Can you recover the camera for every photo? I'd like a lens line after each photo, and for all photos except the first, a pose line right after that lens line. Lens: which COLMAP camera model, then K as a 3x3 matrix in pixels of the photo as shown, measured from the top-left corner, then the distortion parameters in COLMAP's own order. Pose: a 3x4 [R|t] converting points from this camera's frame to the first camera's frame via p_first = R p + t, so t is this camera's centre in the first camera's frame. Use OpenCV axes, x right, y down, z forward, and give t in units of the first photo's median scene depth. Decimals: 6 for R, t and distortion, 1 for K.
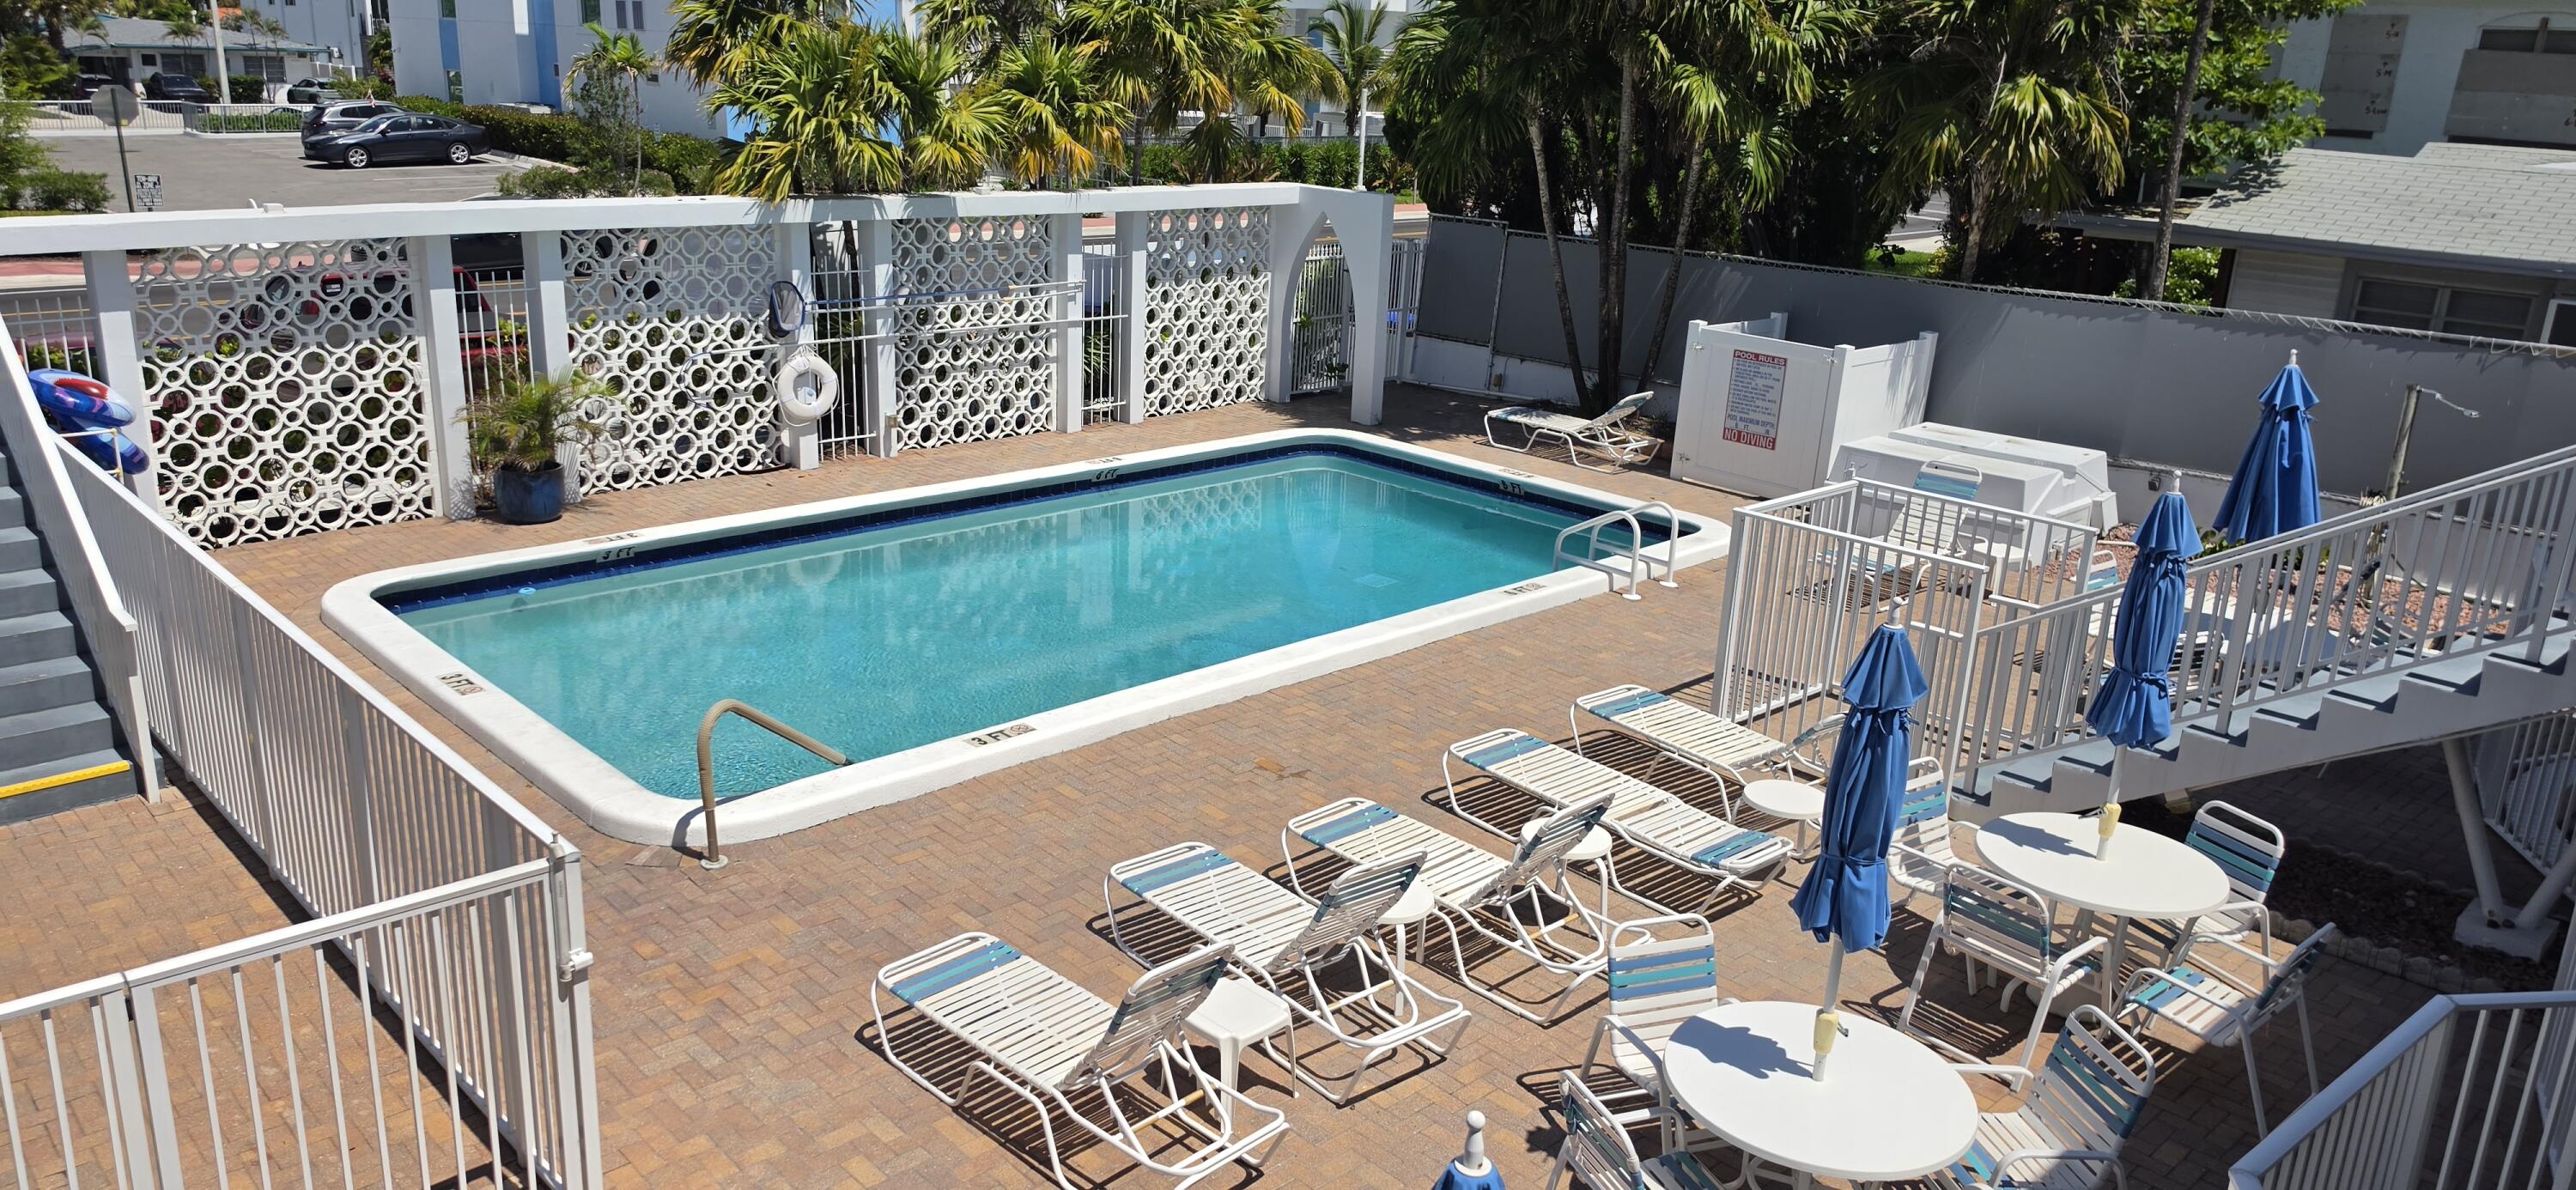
lens RADIAL K [[1747.7, 0, 1288.0], [0, 1747.7, 595.0], [0, 0, 1]] dist [0.108063, -0.175068]
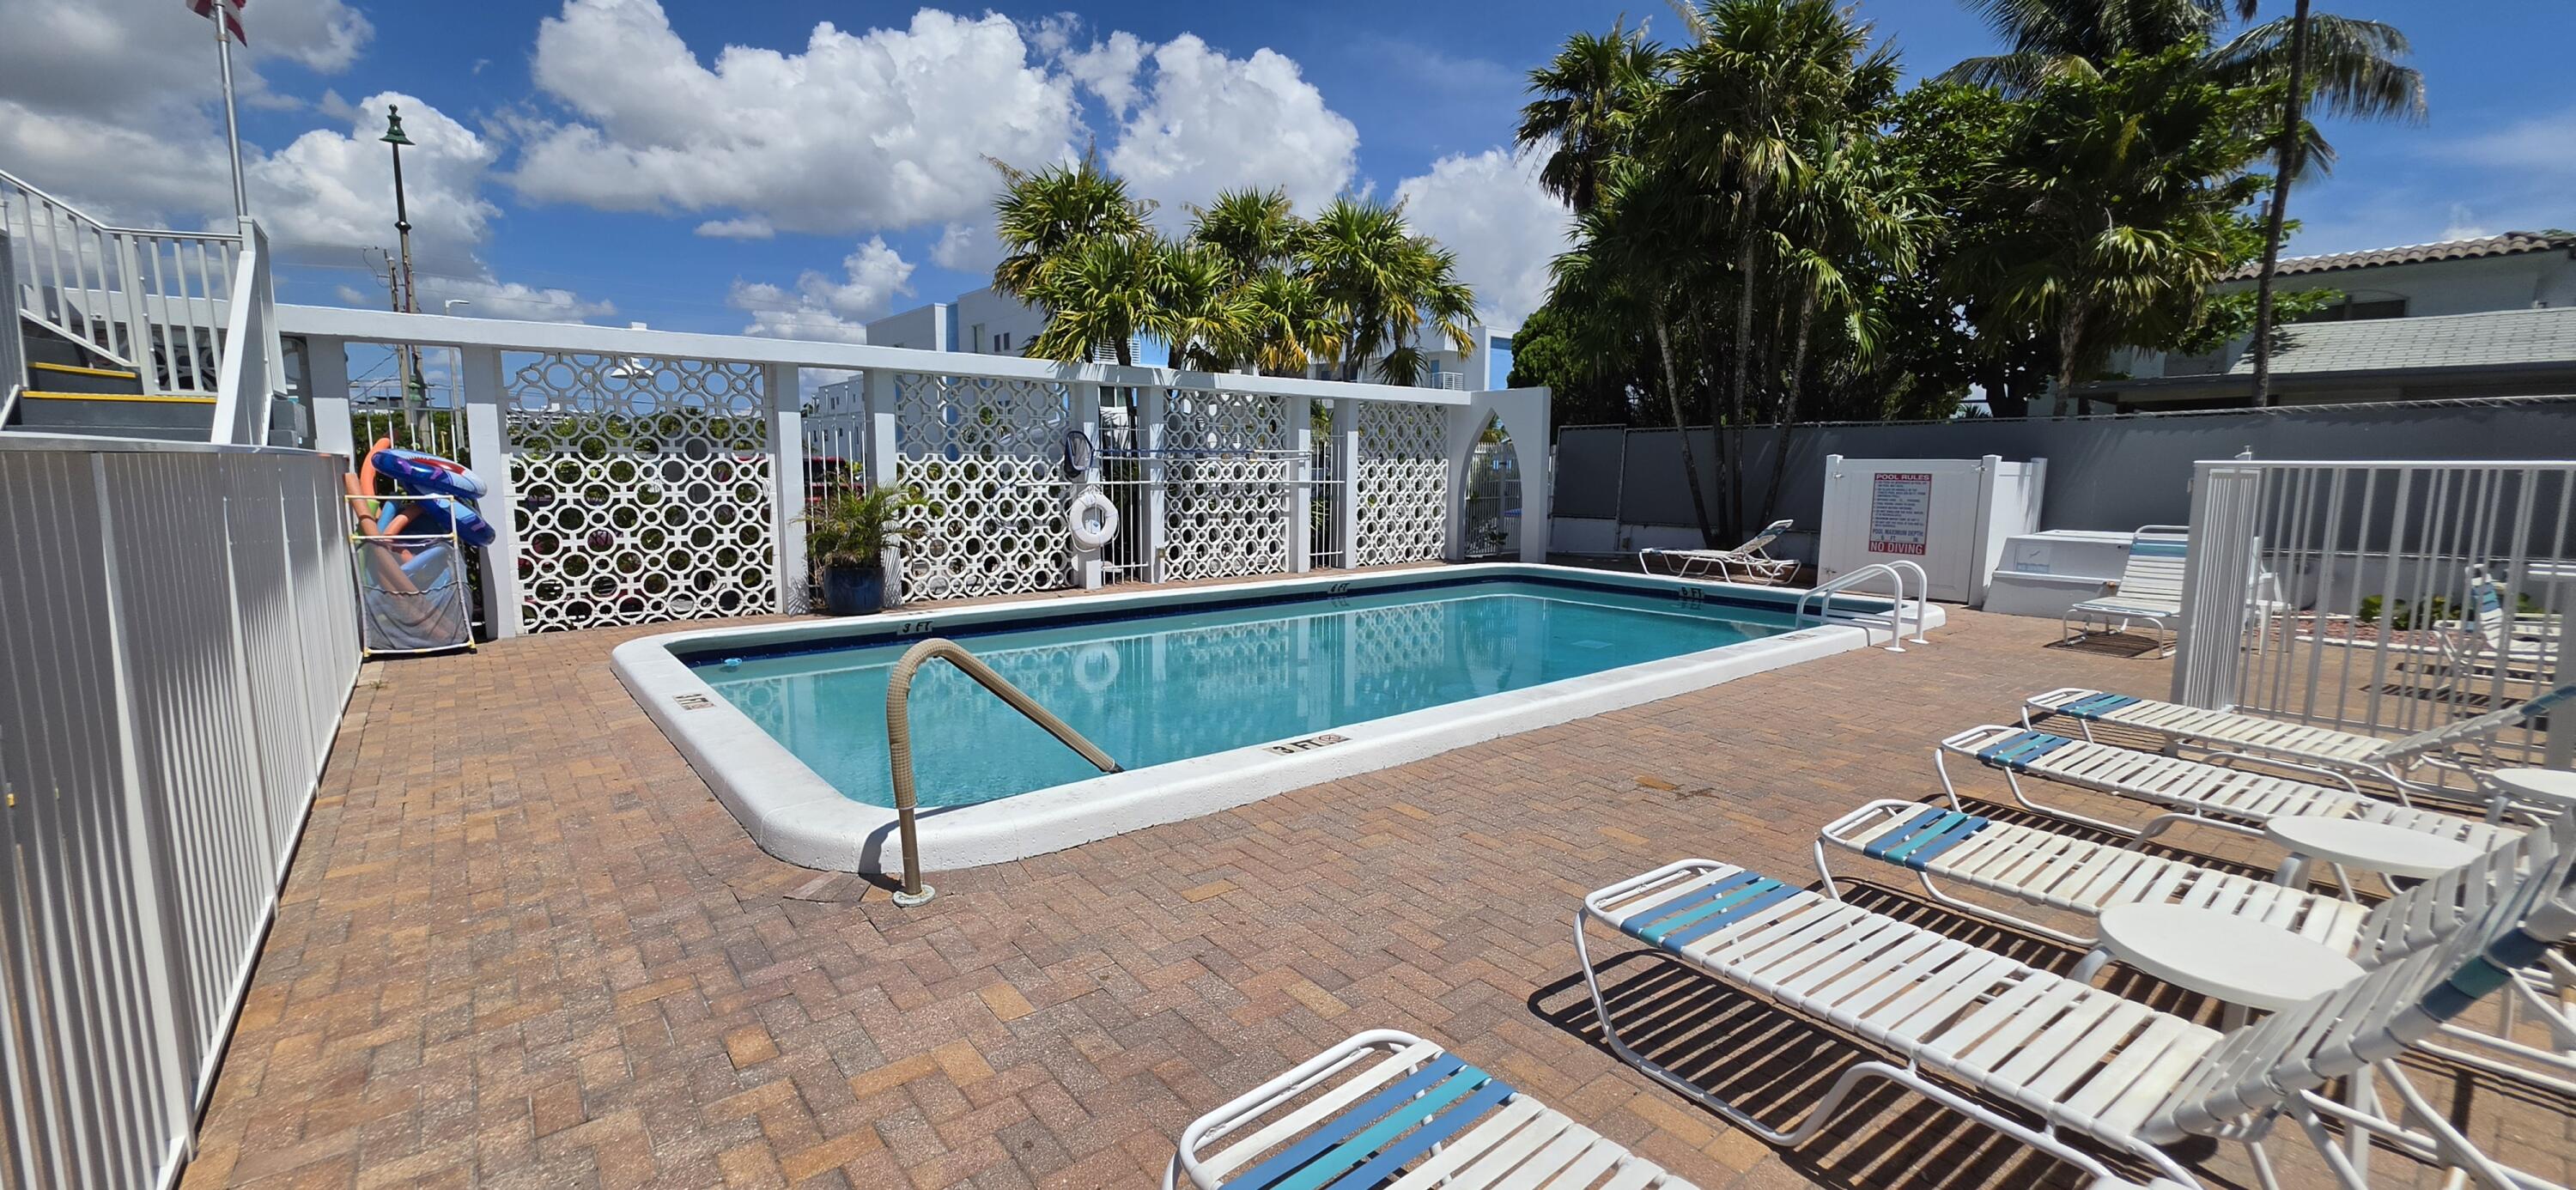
lens RADIAL K [[1024.4, 0, 1288.0], [0, 1024.4, 595.0], [0, 0, 1]] dist [-0.001891, 0.000052]
pose [[0.995979, -0.027523, -0.085256, -0.082770], [0.011825, 0.983701, -0.179422, 0.060305], [0.088805, 0.177692, 0.980071, 0.337024]]
